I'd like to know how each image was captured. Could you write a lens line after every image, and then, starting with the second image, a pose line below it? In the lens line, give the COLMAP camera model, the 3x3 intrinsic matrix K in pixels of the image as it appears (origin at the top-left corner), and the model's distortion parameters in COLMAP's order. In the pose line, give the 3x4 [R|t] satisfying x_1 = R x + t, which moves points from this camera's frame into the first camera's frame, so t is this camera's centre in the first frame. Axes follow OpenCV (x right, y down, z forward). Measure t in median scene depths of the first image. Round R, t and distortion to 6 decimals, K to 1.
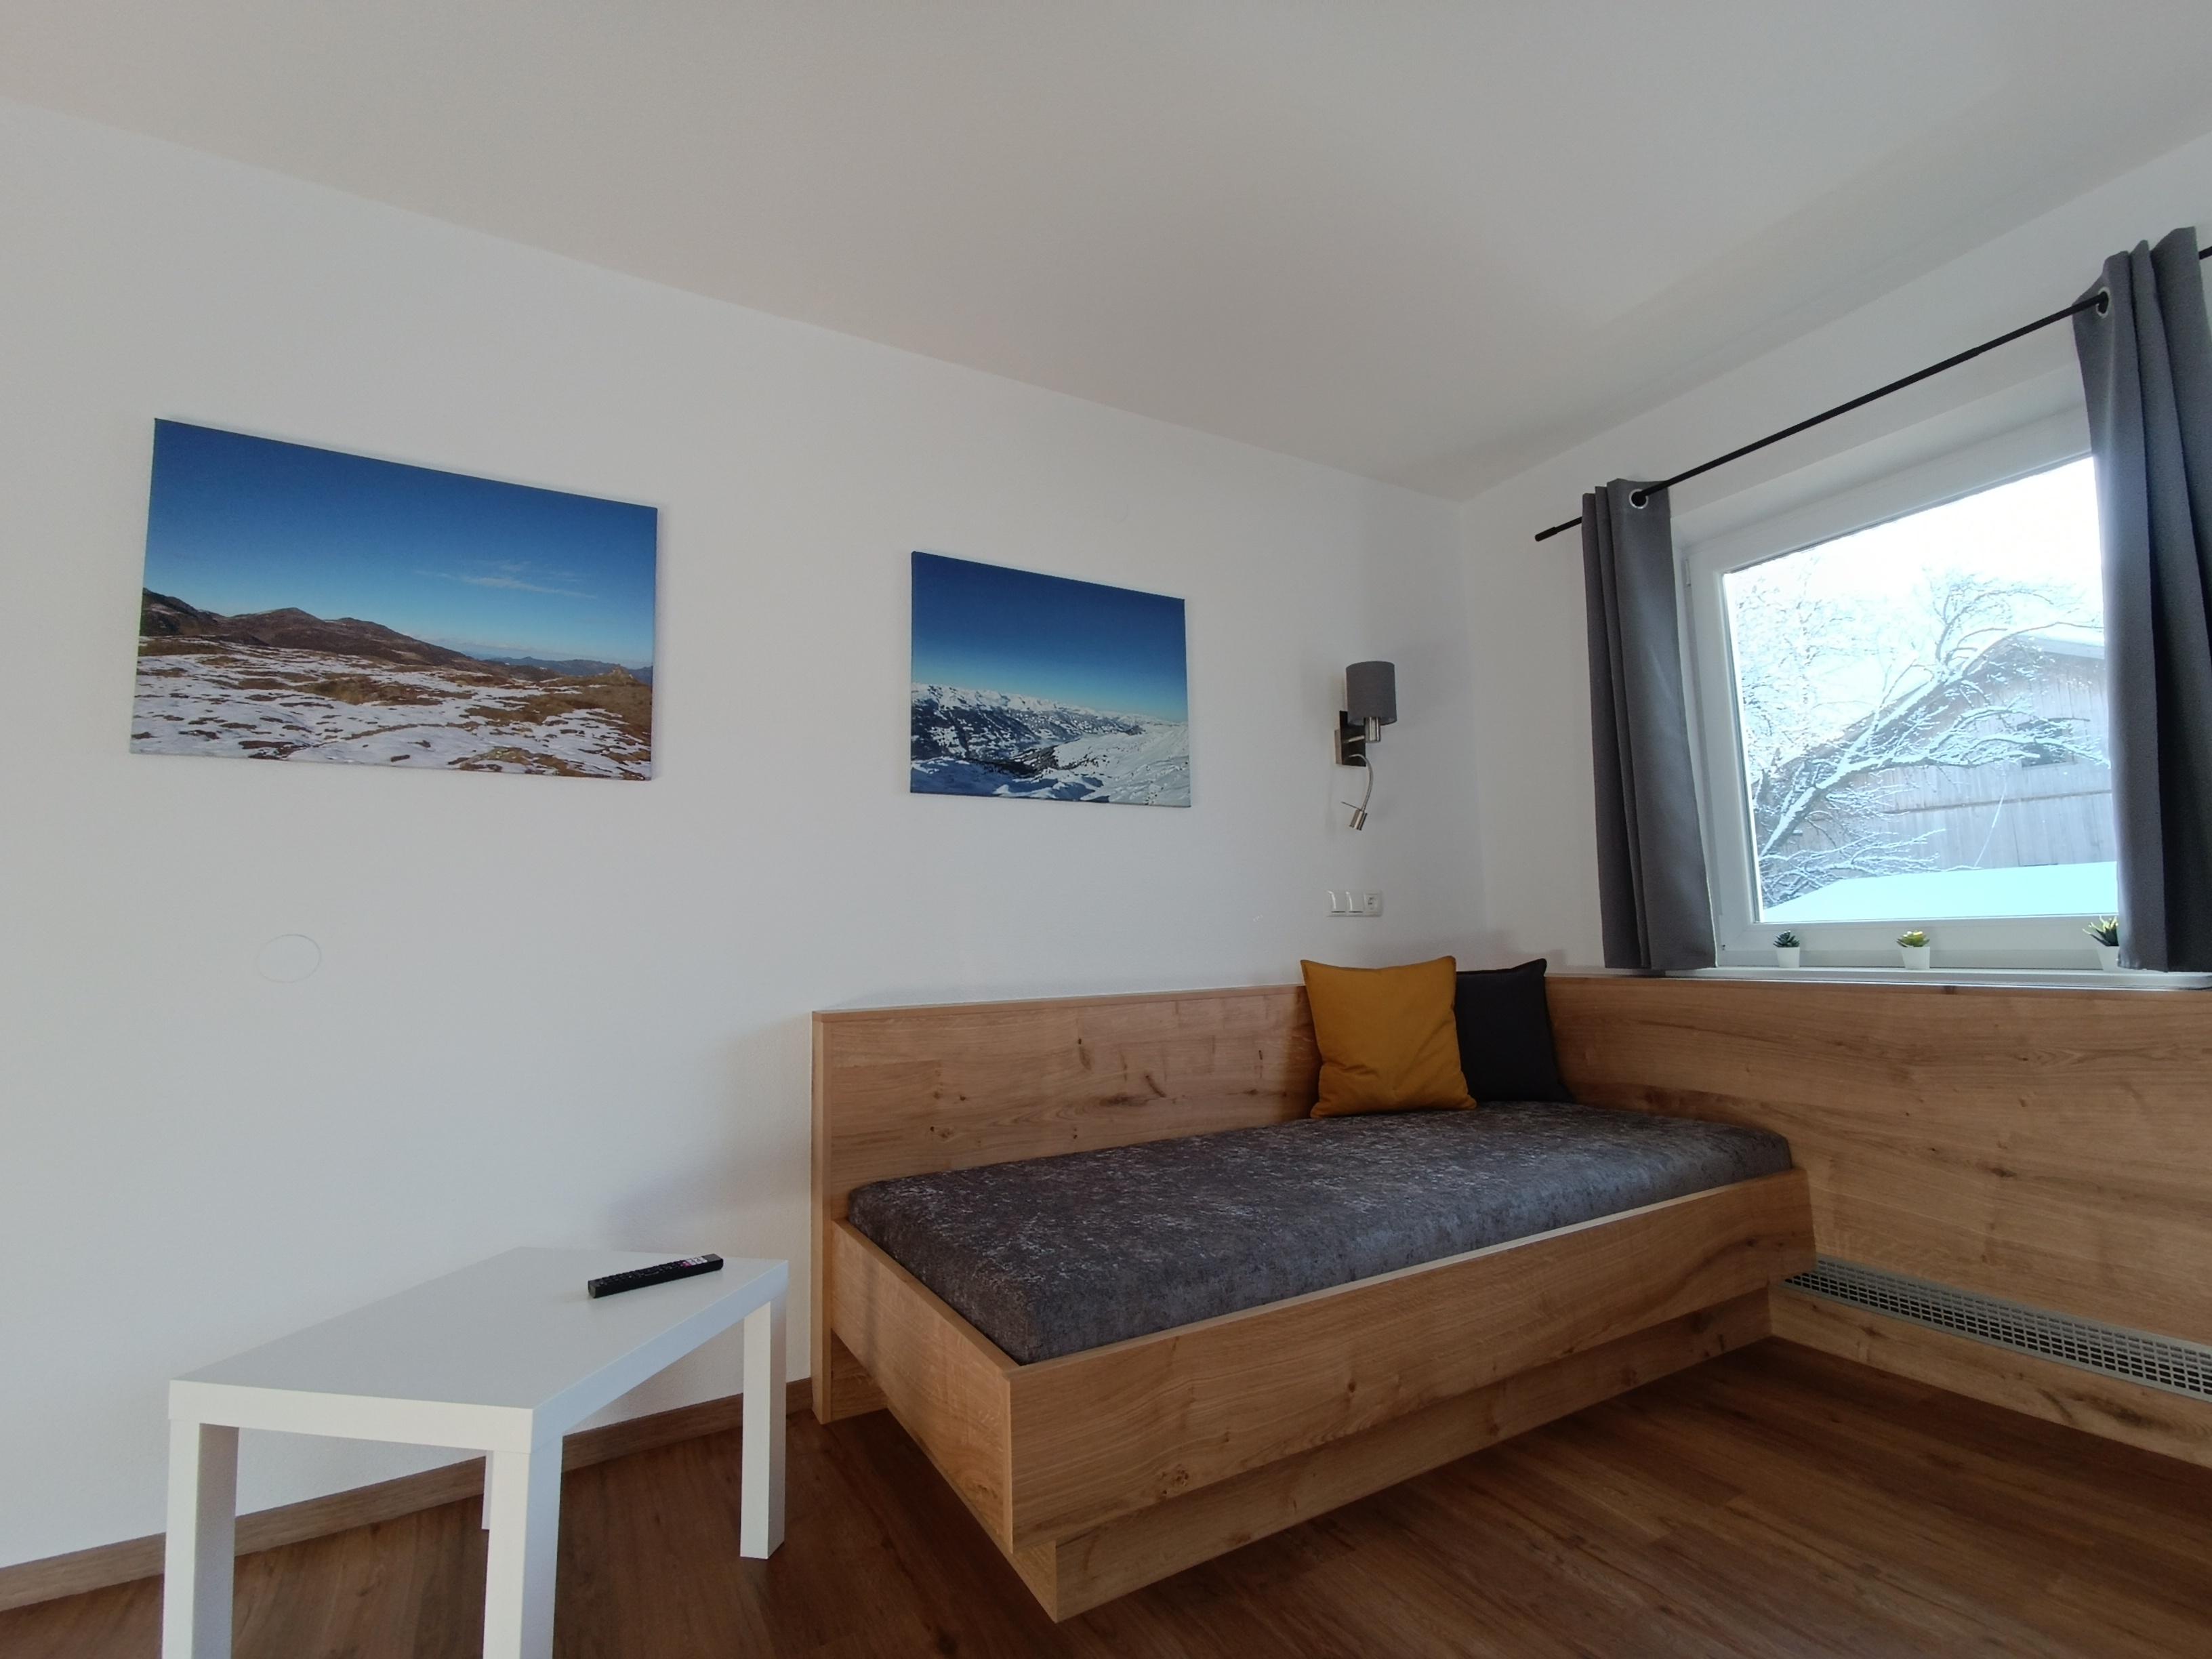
lens RADIAL K [[1003.3, 0, 1122.3], [0, 1003.3, 827.9], [0, 0, 1]] dist [-0.023265, 0.022860]
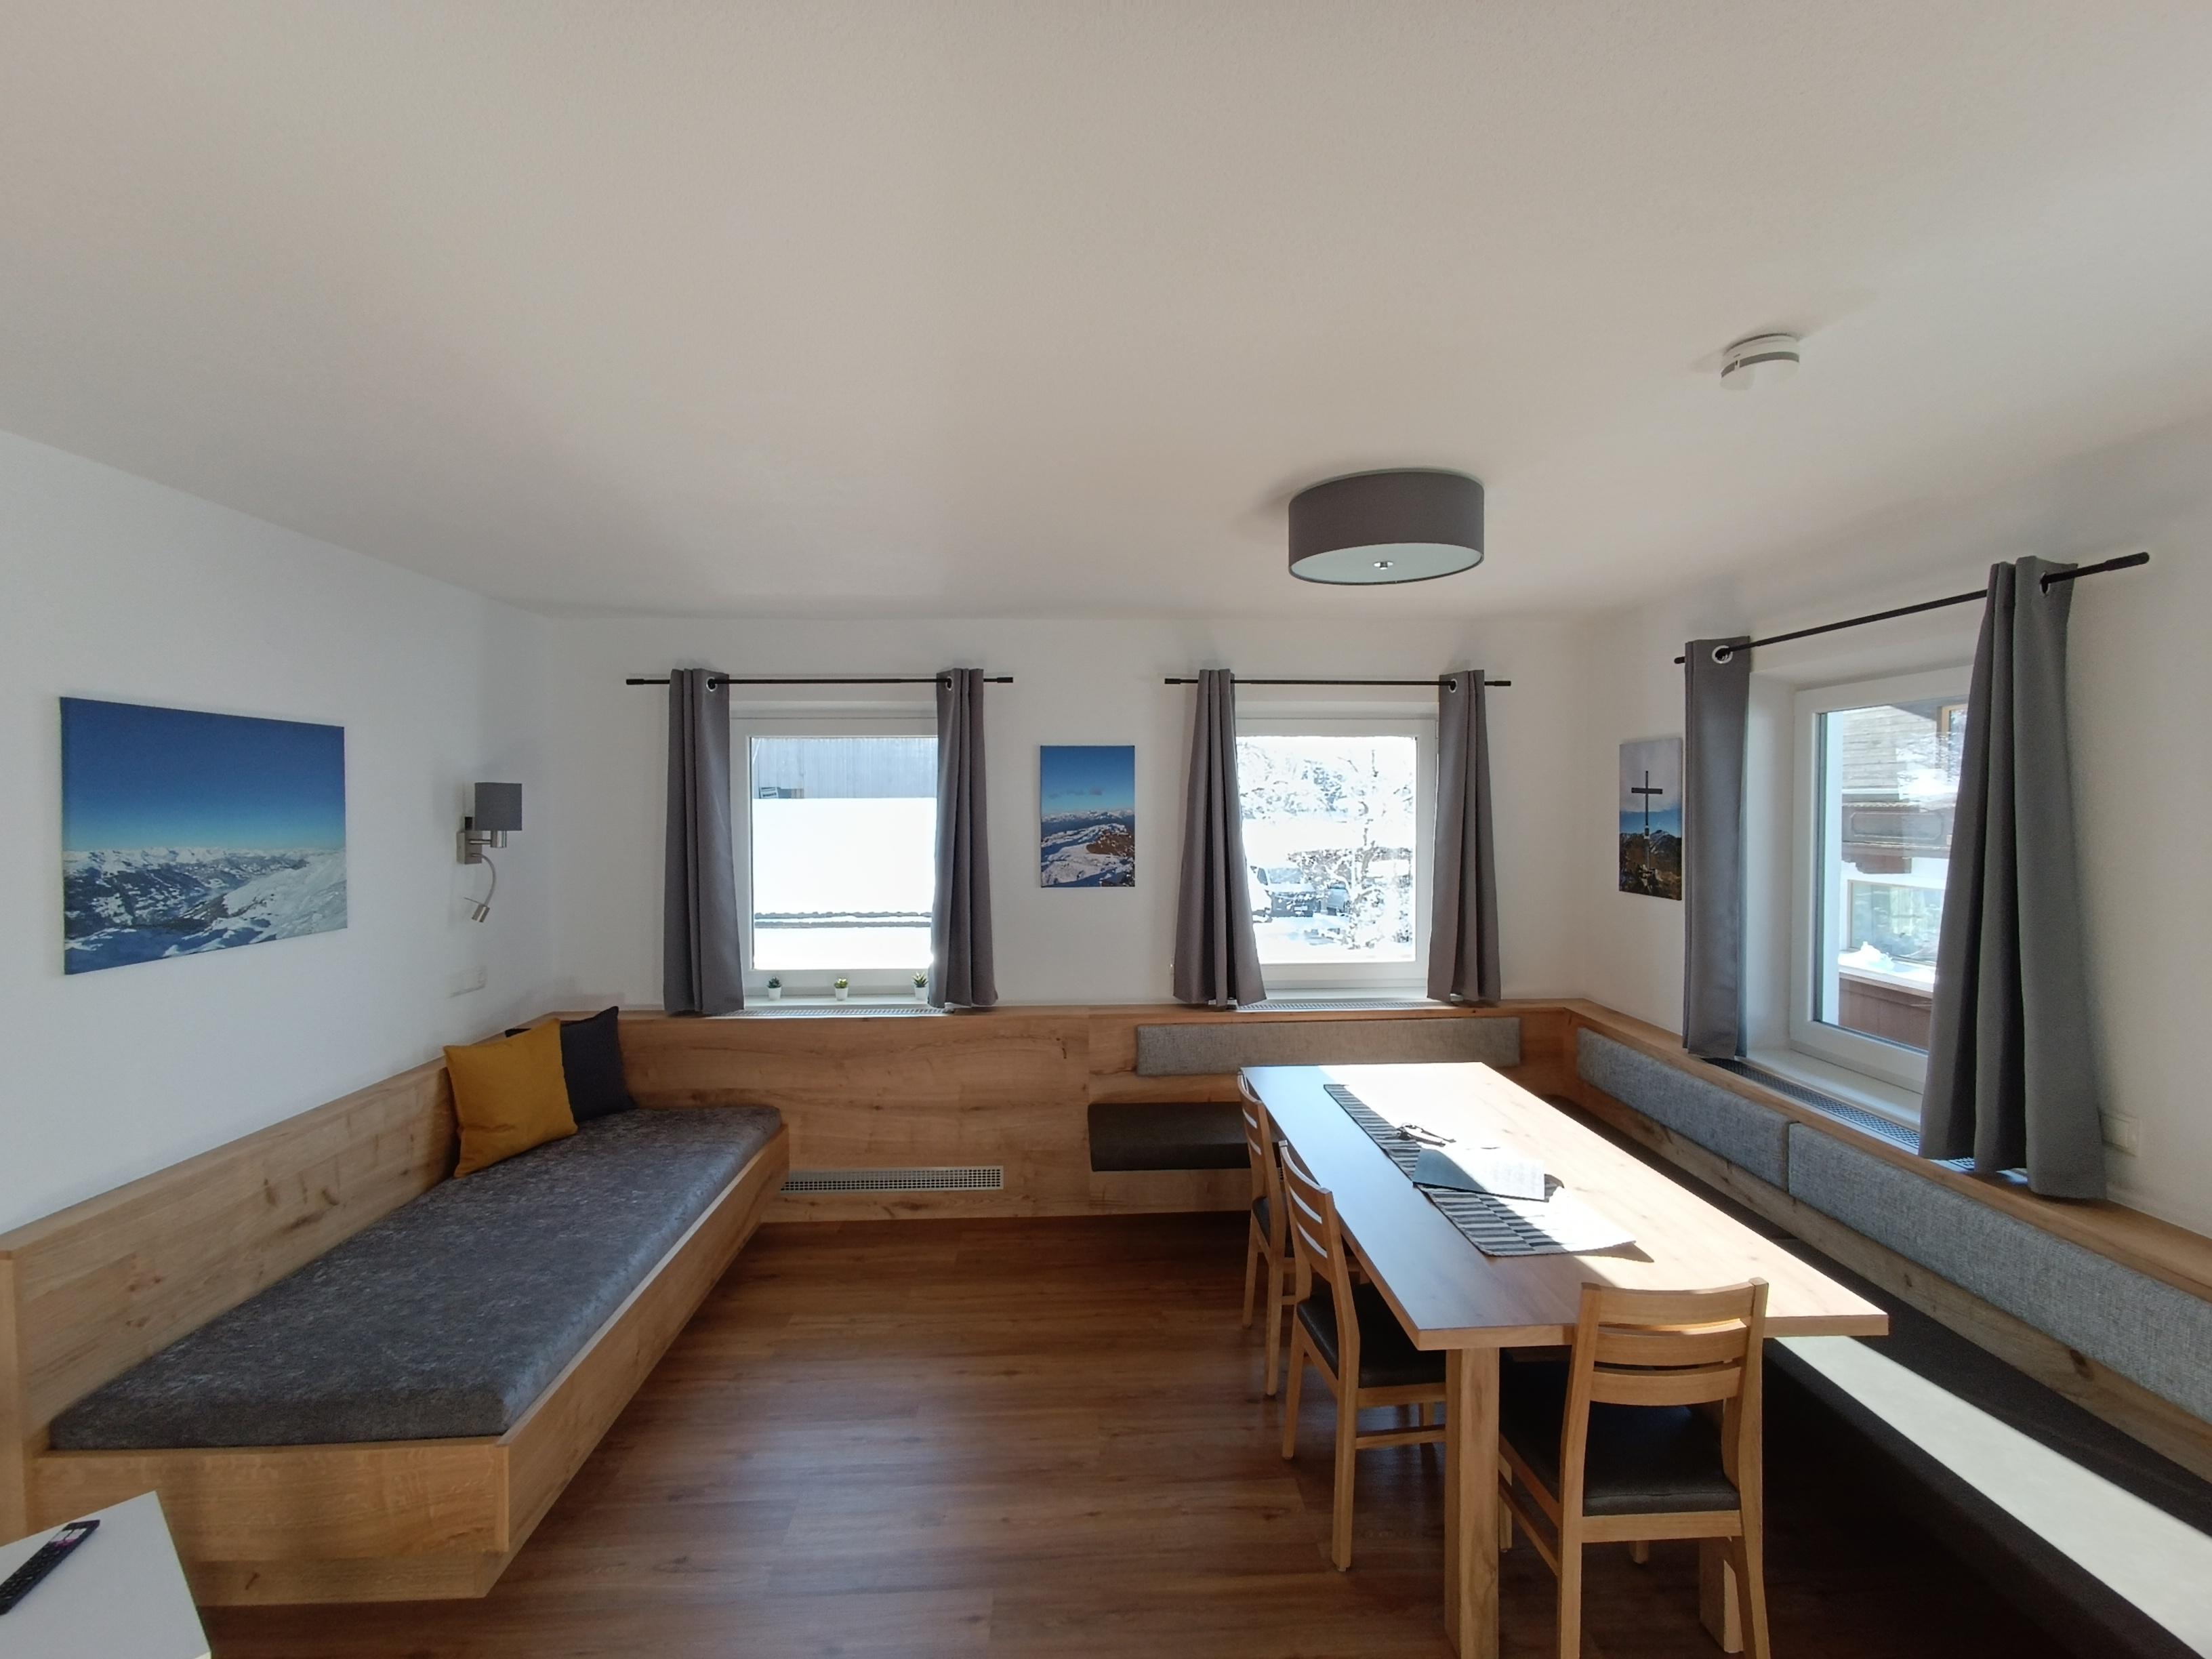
lens RADIAL K [[1003.3, 0, 1122.3], [0, 1003.3, 827.9], [0, 0, 1]] dist [-0.023265, 0.022860]
pose [[0.456861, 0.000849, 0.889538, -0.564831], [-0.108559, 0.992578, 0.054808, -0.310754], [-0.882889, -0.121606, 0.453562, -0.225430]]
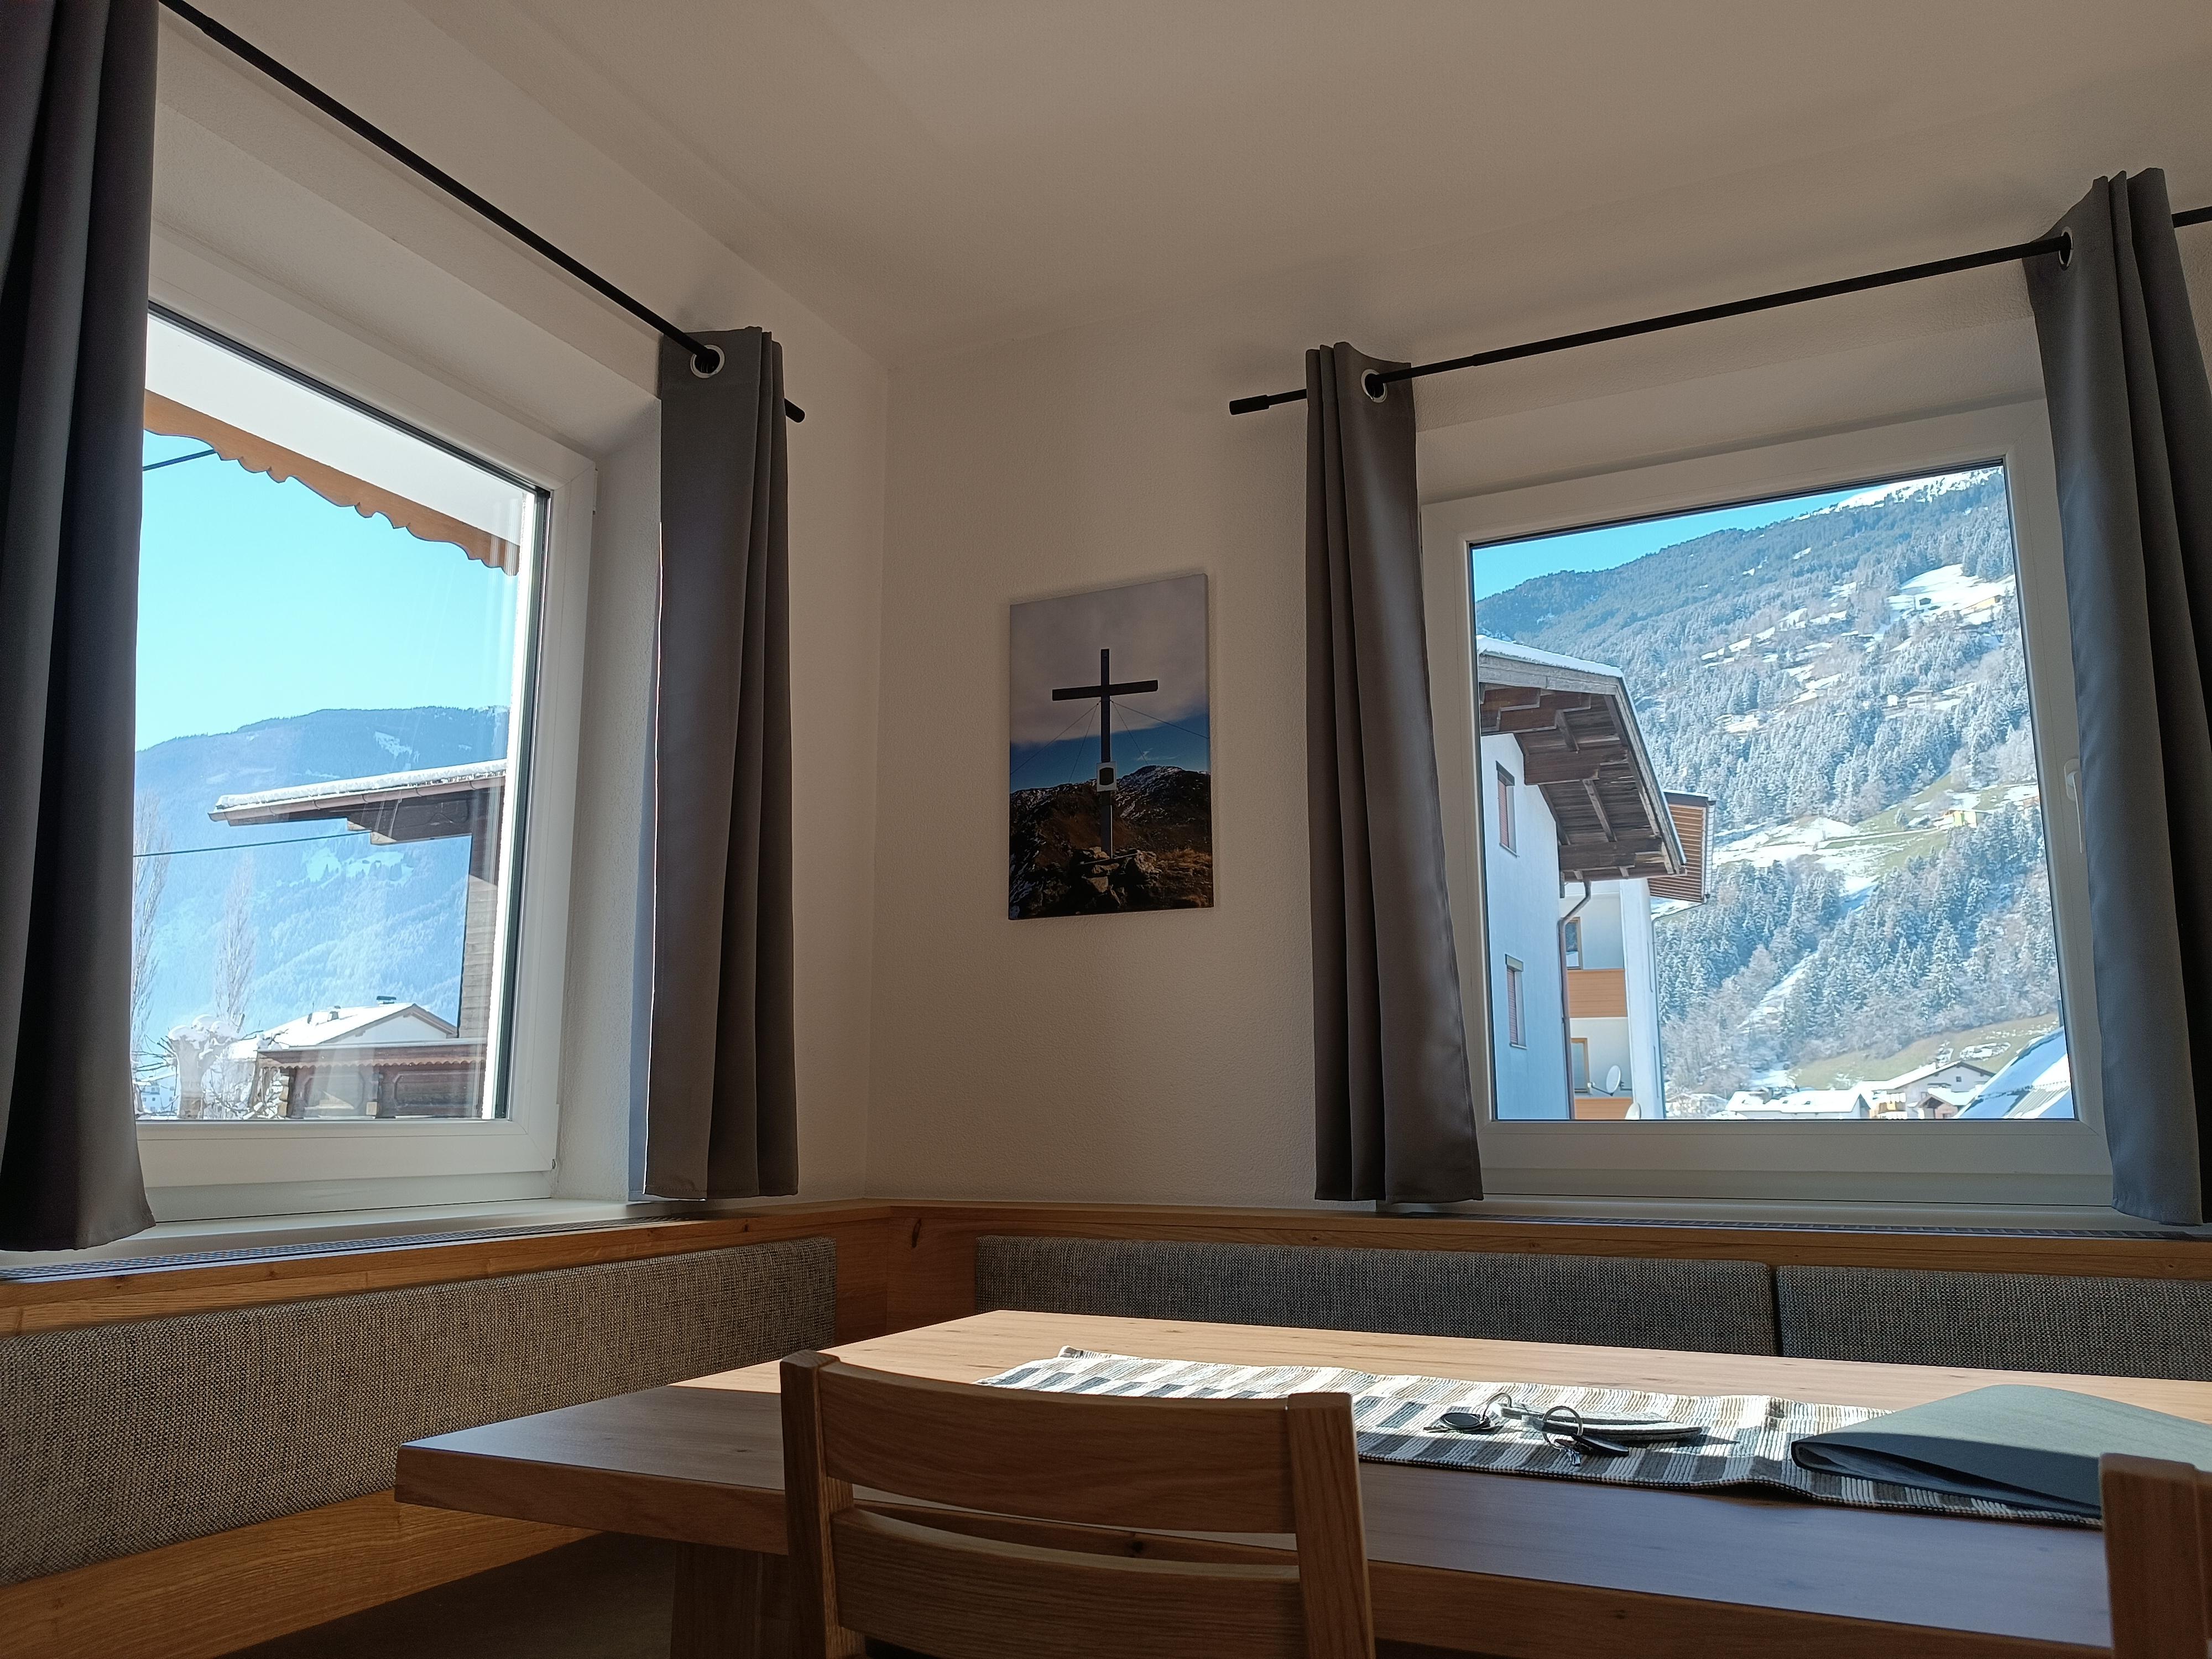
lens RADIAL K [[1571.4, 0, 1106.0], [0, 1571.4, 829.5], [0, 0, 1]] dist [0.038456, -0.000354]
pose [[-0.561792, 0.173559, 0.808868, 0.290852], [-0.078347, 0.962189, -0.260872, 0.030585], [-0.823560, -0.209929, -0.526952, 0.357345]]
